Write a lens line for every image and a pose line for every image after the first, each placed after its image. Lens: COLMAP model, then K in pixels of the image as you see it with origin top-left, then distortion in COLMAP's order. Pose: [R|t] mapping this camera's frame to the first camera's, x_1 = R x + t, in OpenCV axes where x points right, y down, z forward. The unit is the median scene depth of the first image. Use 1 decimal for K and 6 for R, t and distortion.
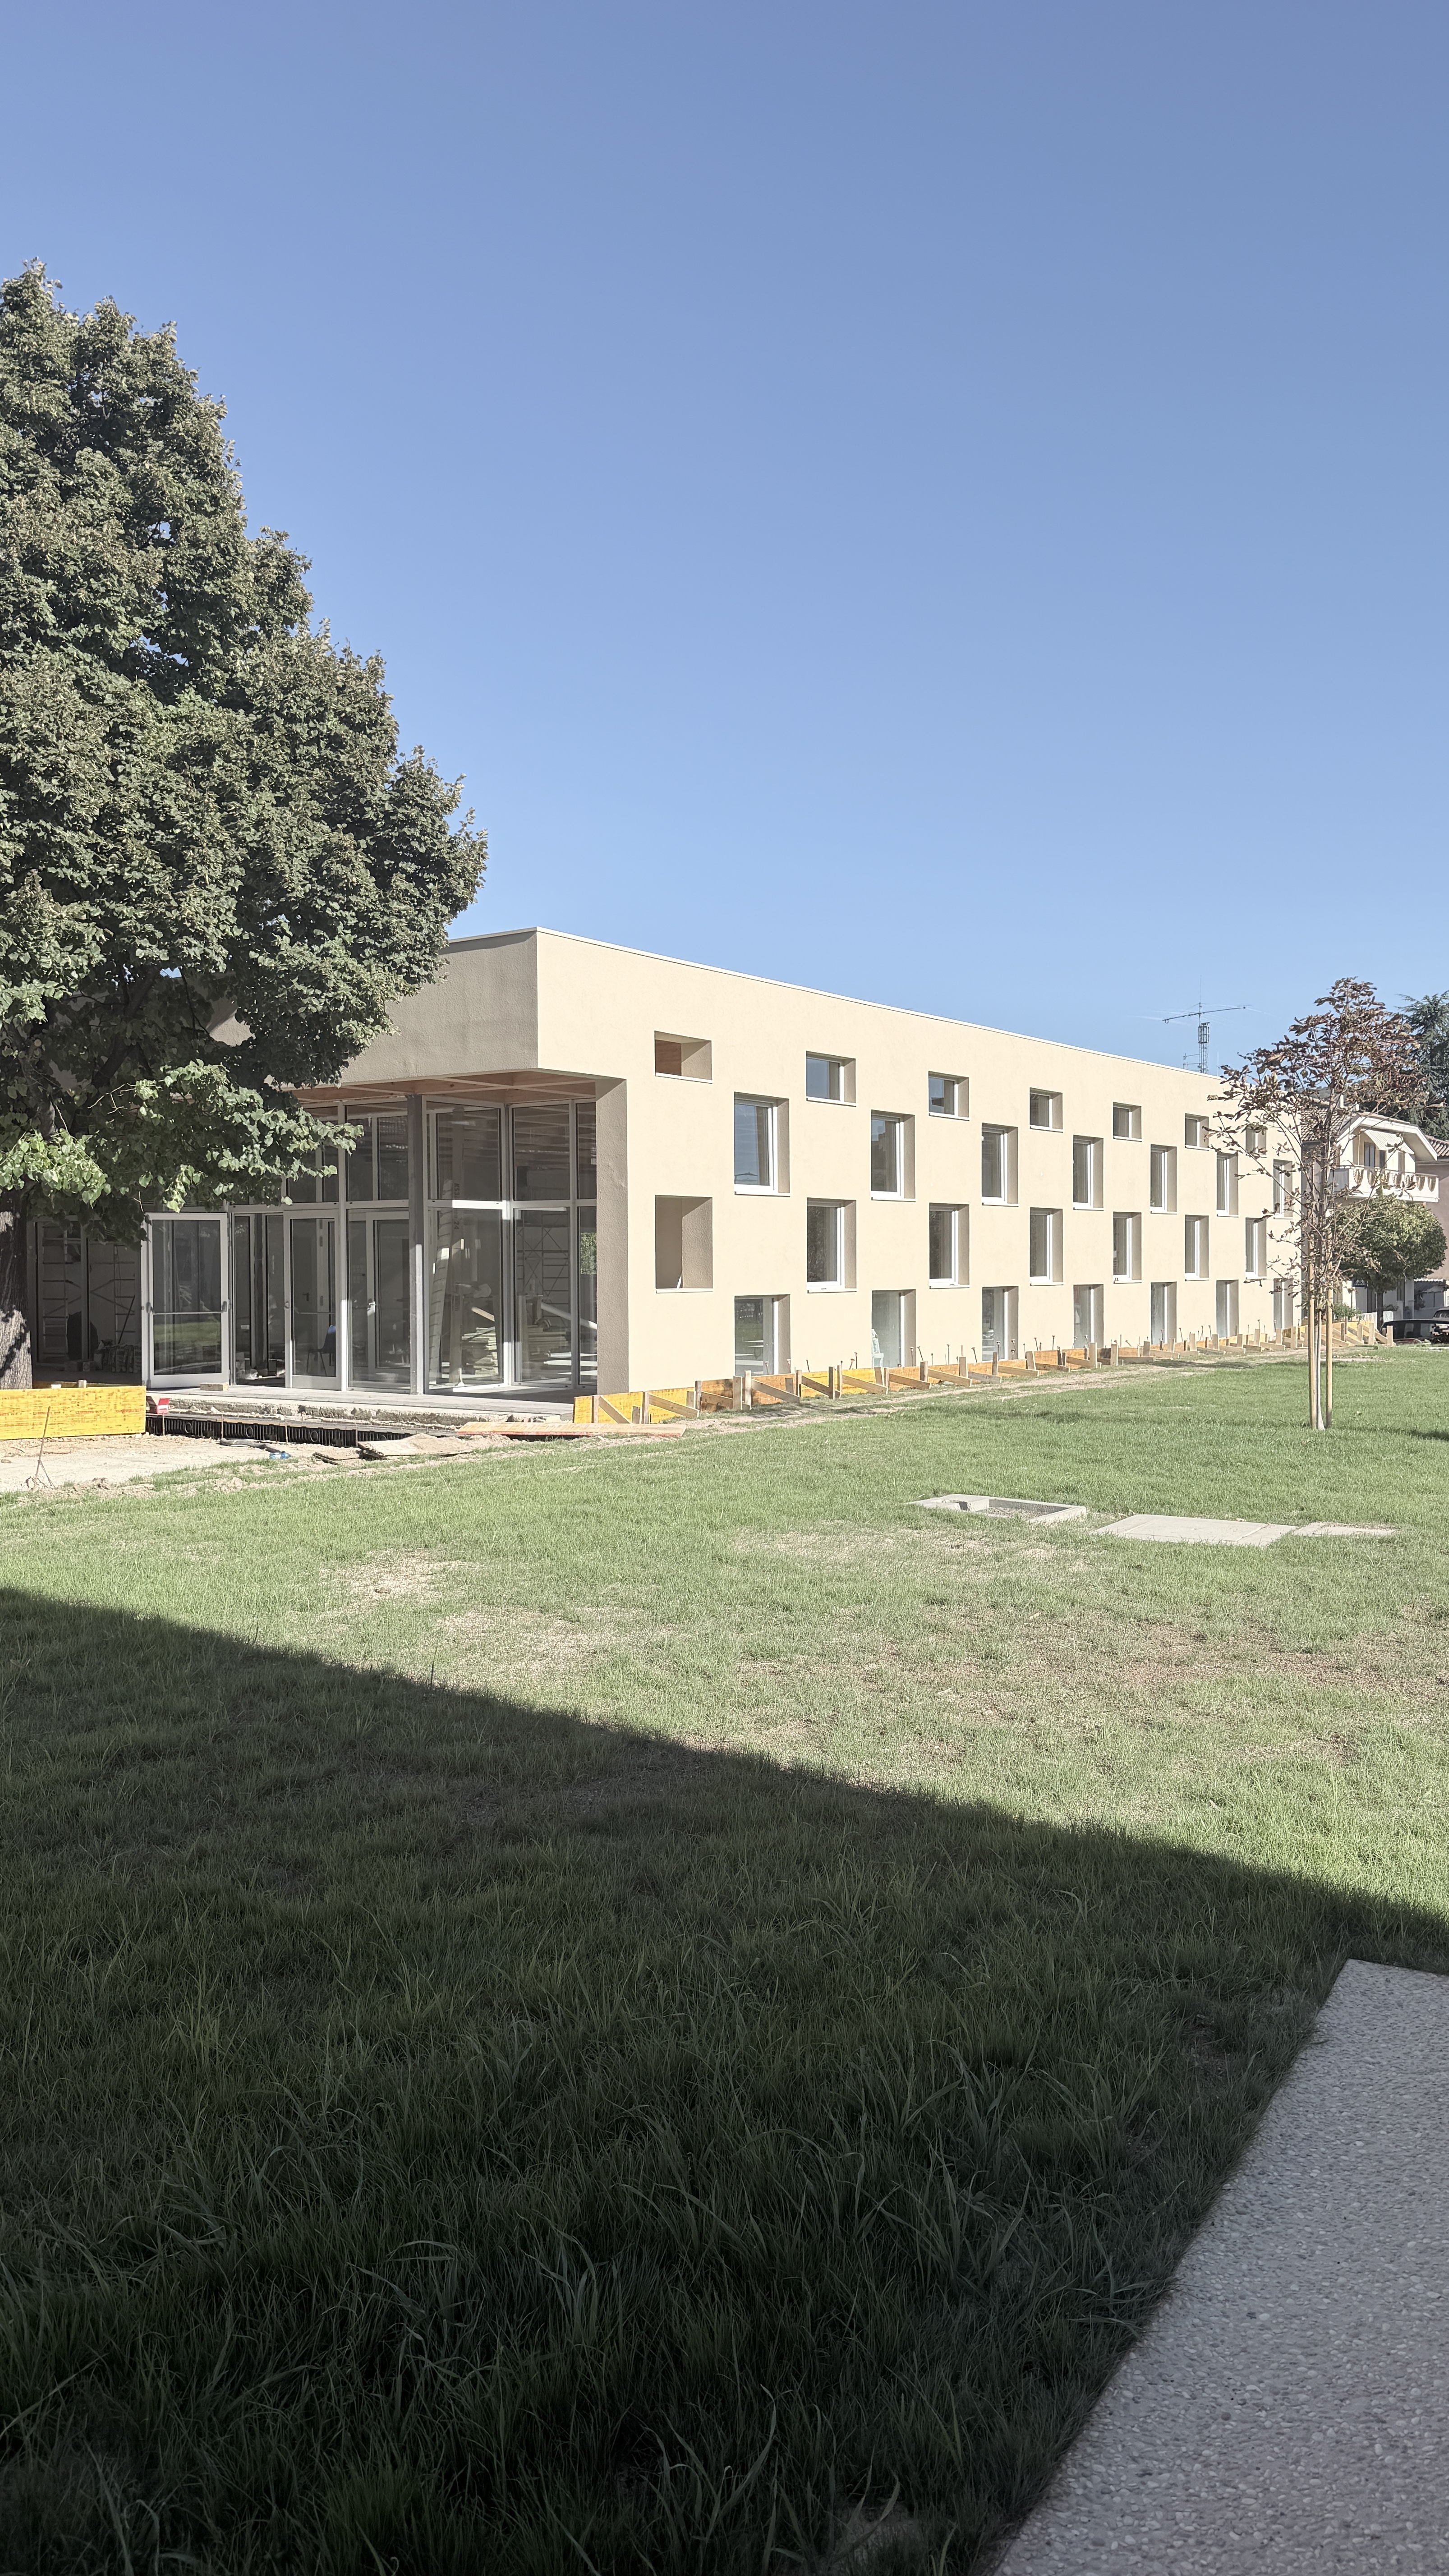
lens RADIAL K [[1871.9, 0, 735.7], [0, 1871.9, 1300.8], [0, 0, 1]] dist [0.184173, -0.445269]
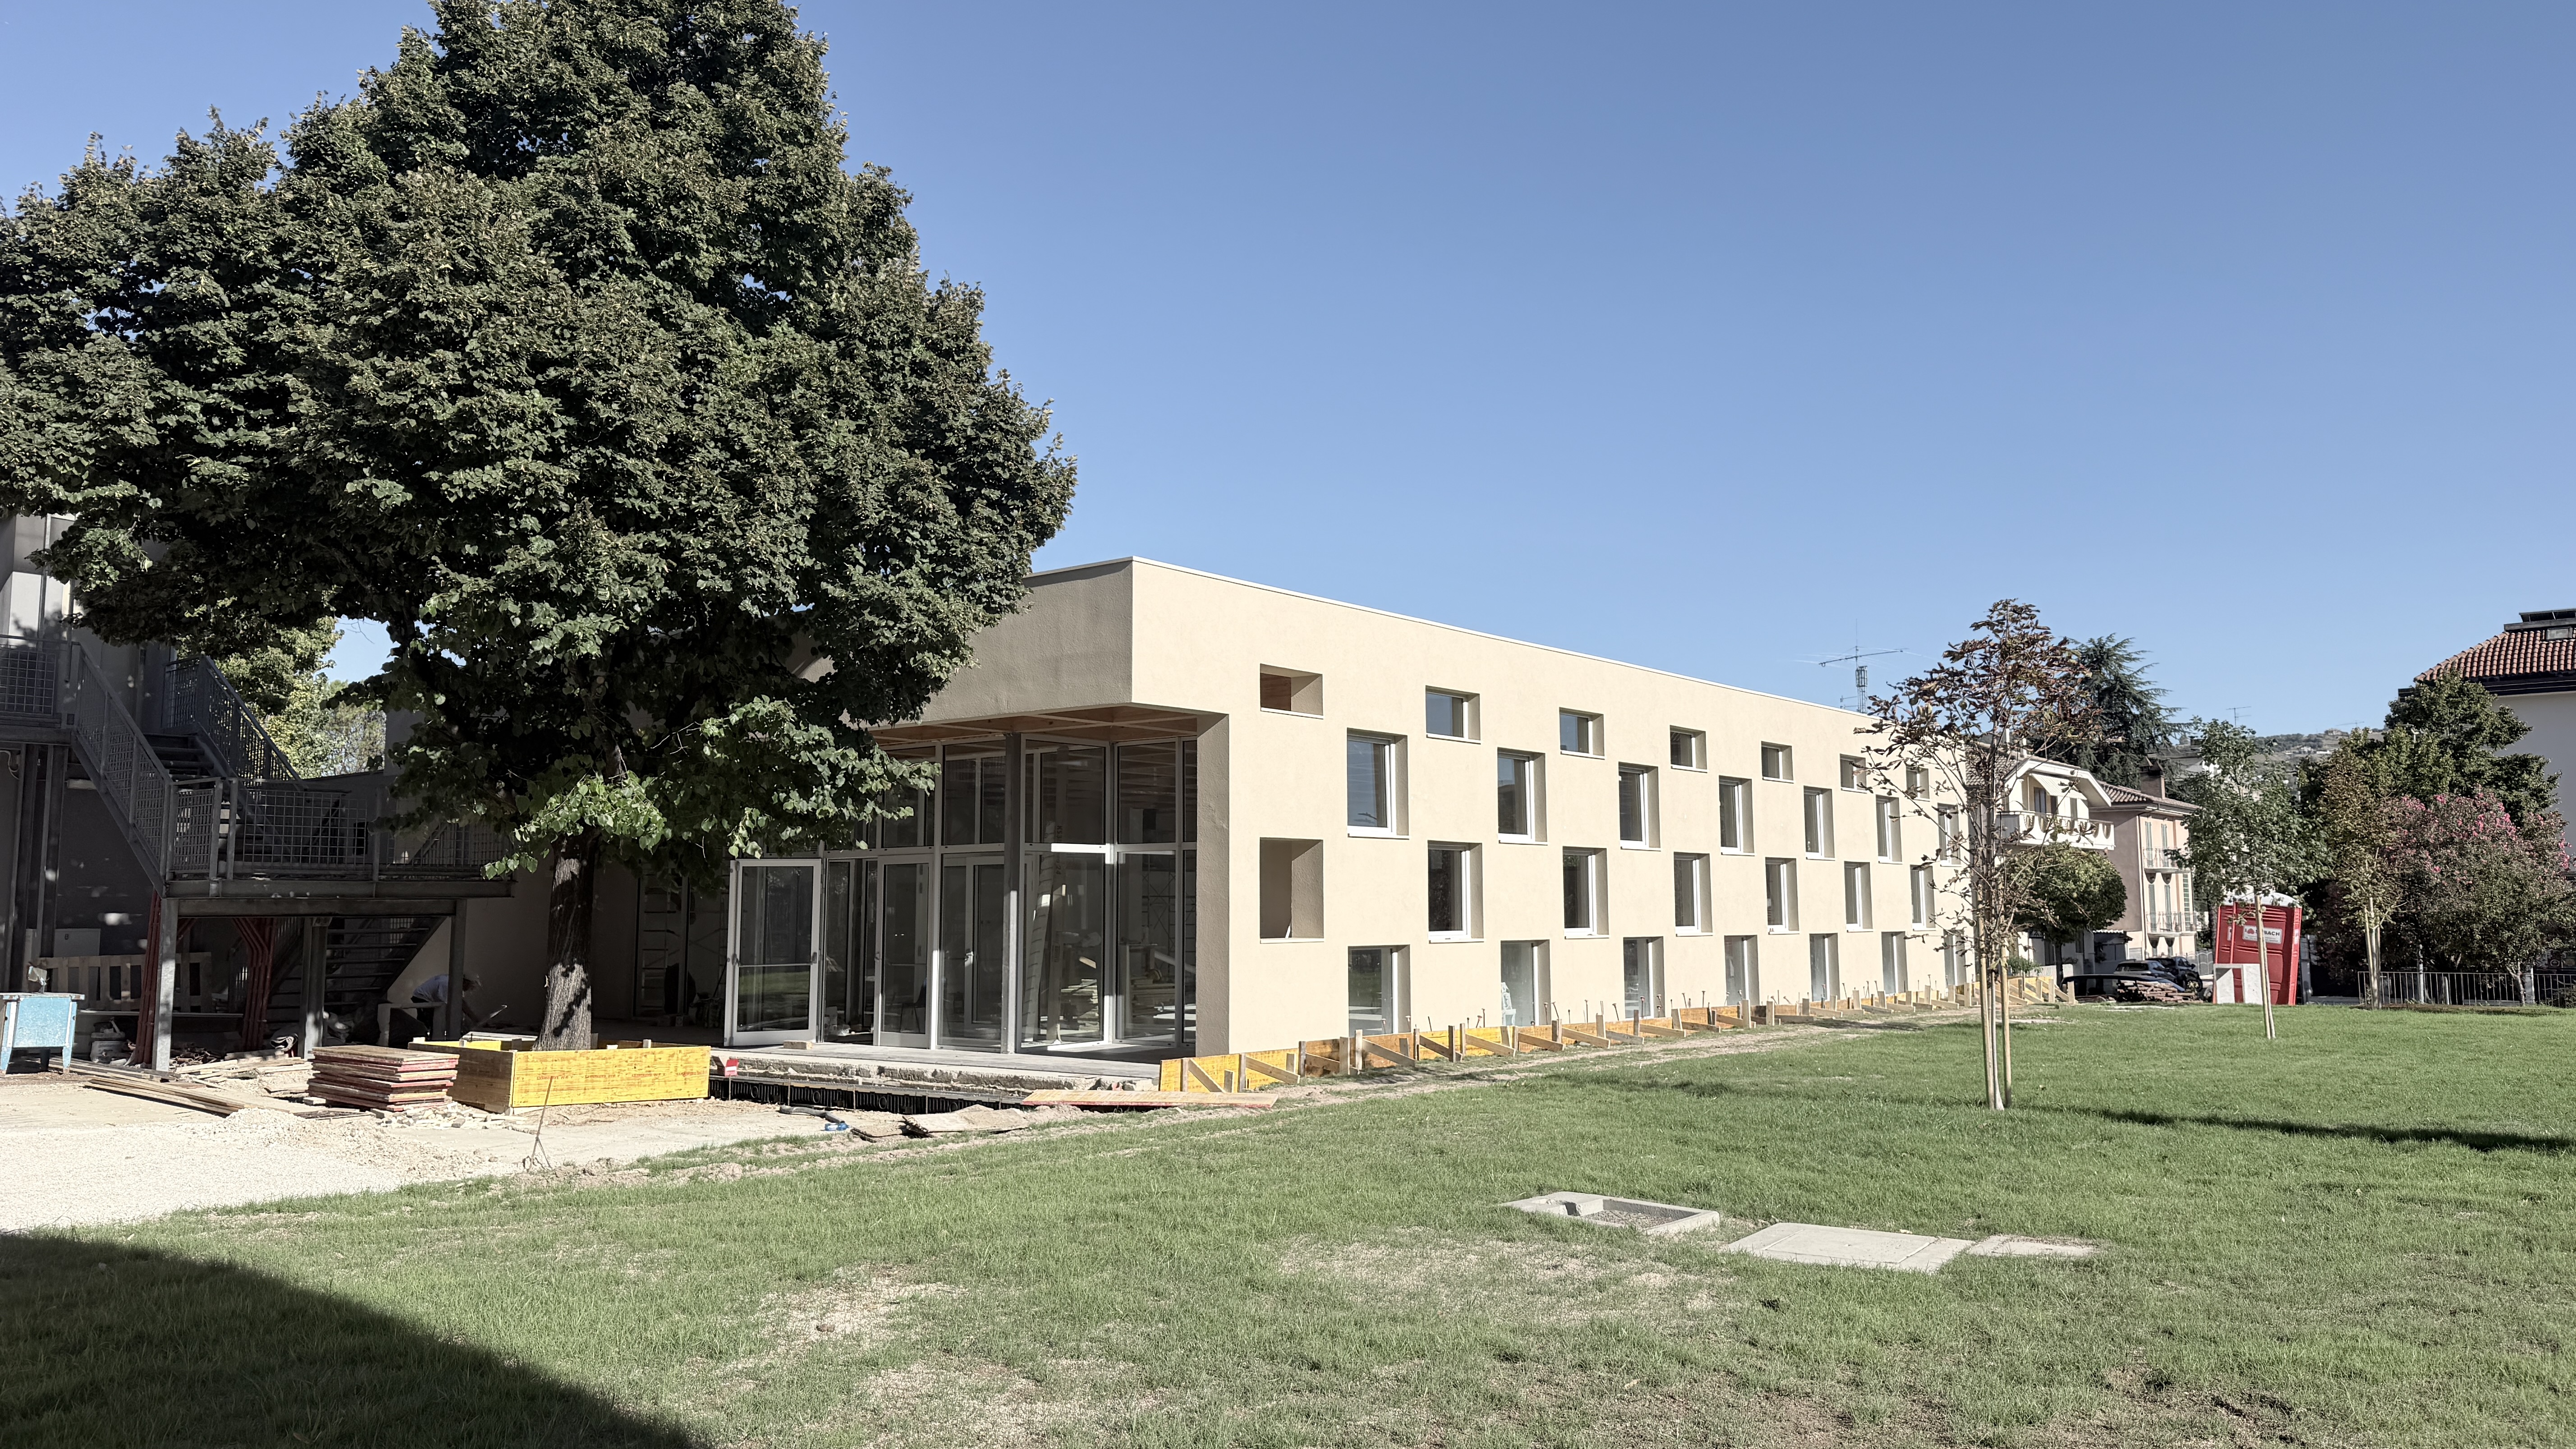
lens RADIAL K [[1830.3, 0, 1304.7], [0, 1830.3, 721.7], [0, 0, 1]] dist [0.094206, -0.093437]
pose [[0.998446, -0.003864, -0.055599, 0.033264], [-0.002871, 0.992702, -0.120560, -0.004376], [0.055659, 0.120532, 0.991148, 0.104162]]
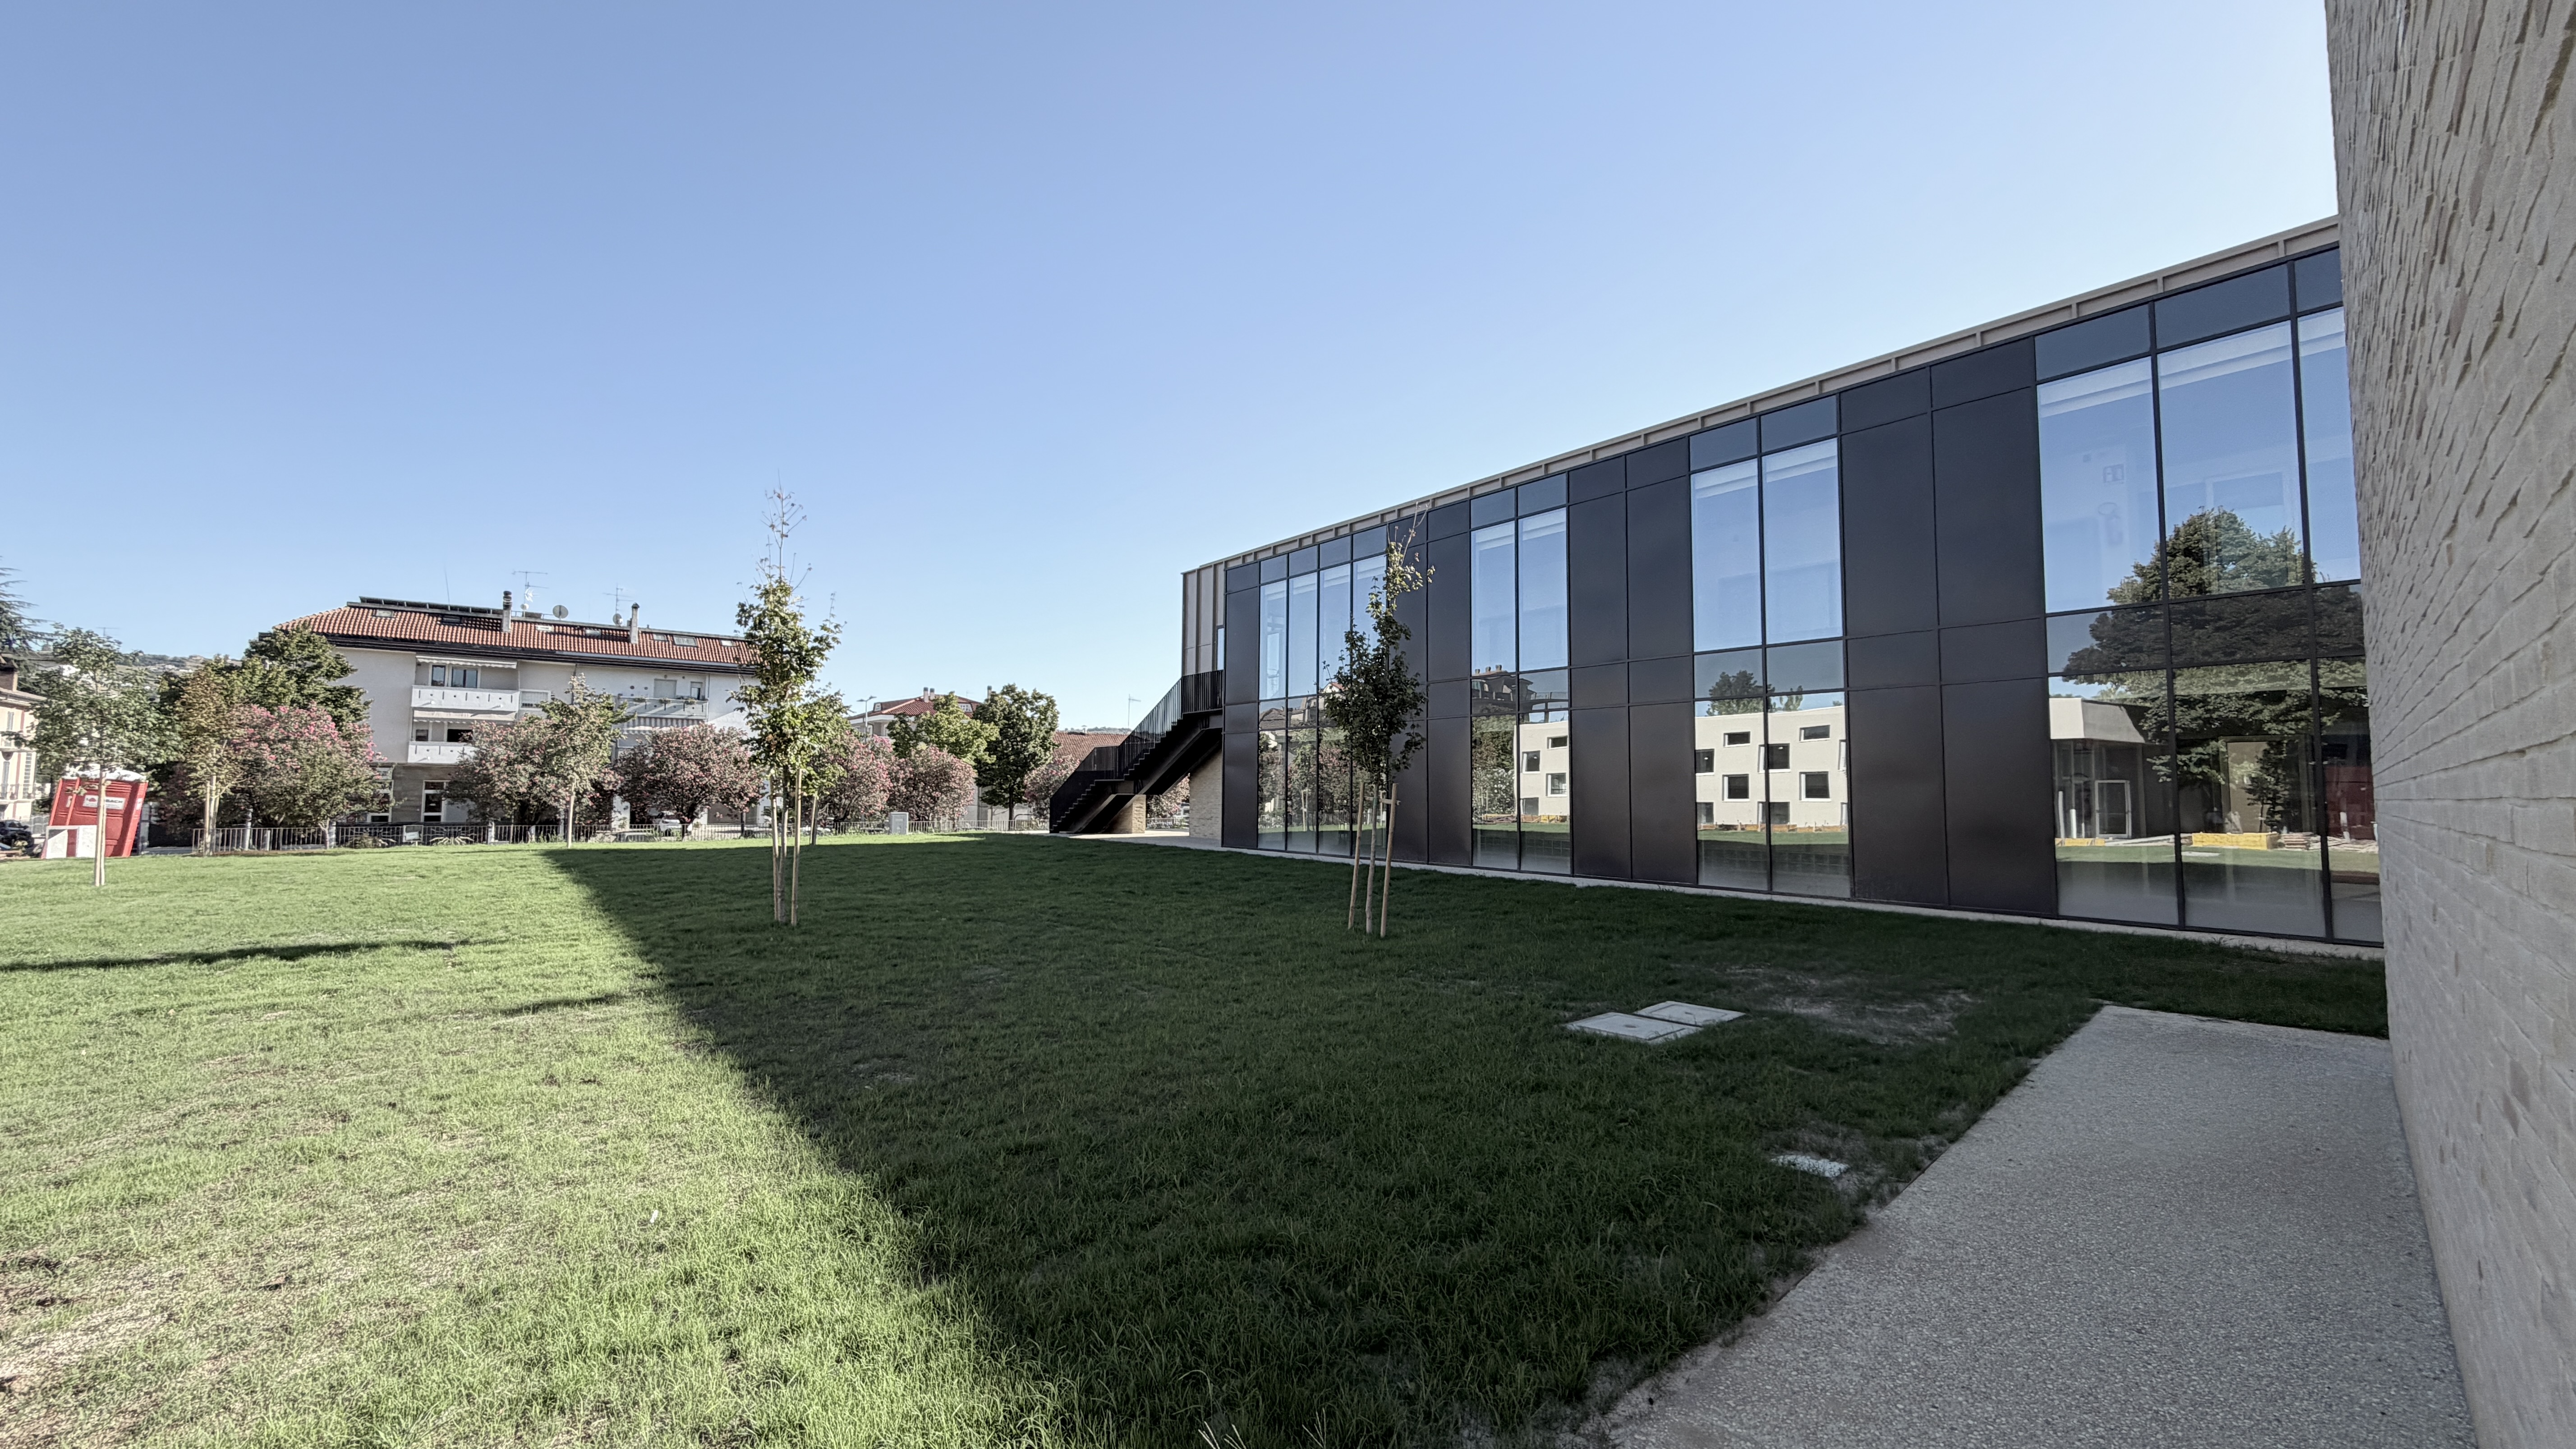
lens RADIAL K [[1014.8, 0, 1285.7], [0, 1014.8, 738.3], [0, 0, 1]] dist [-0.000479, 0.000621]
pose [[0.291374, 0.063508, 0.954499, 0.071893], [0.004136, 0.997701, -0.067645, -0.007669], [-0.956600, 0.023657, 0.290442, 0.188312]]
